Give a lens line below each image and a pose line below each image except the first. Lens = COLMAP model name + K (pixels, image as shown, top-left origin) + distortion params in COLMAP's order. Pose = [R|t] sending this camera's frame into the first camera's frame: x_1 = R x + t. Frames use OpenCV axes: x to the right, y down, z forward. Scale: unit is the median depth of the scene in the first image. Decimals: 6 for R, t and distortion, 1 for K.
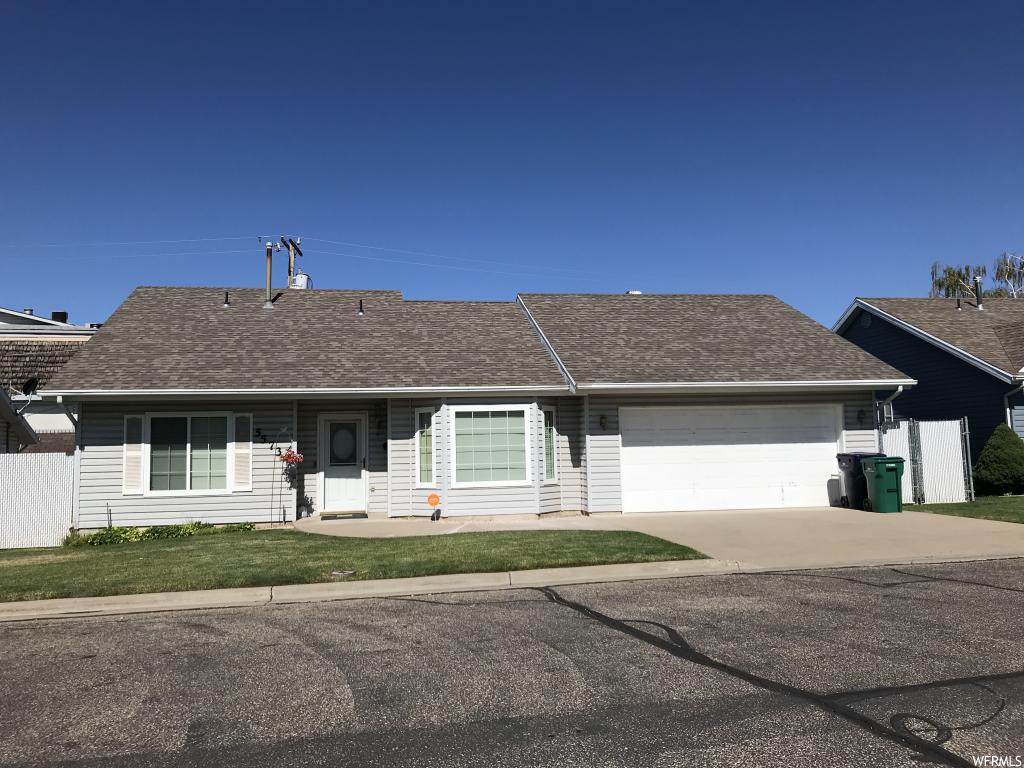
lens RADIAL K [[833.4, 0, 513.9], [0, 833.4, 380.1], [0, 0, 1]] dist [0.027995, -0.040537]
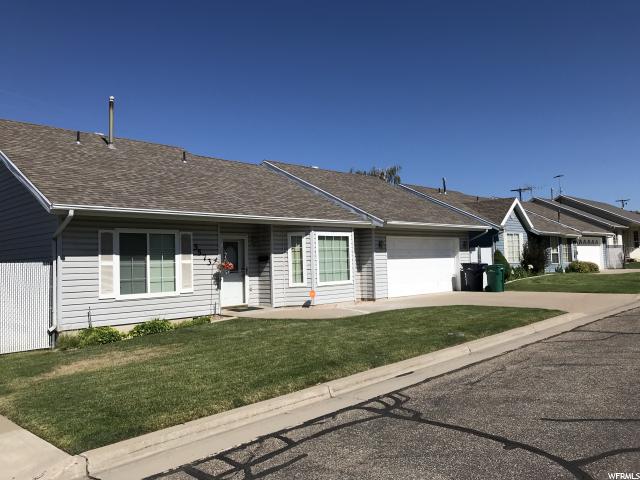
lens RADIAL K [[520.9, 0, 321.2], [0, 520.9, 240.2], [0, 0, 1]] dist [0.027995, -0.040537]
pose [[0.805628, 0.024307, 0.591923, -0.626390], [-0.038940, 0.999170, 0.011968, 0.034643], [-0.591141, -0.032691, 0.805906, 0.234763]]
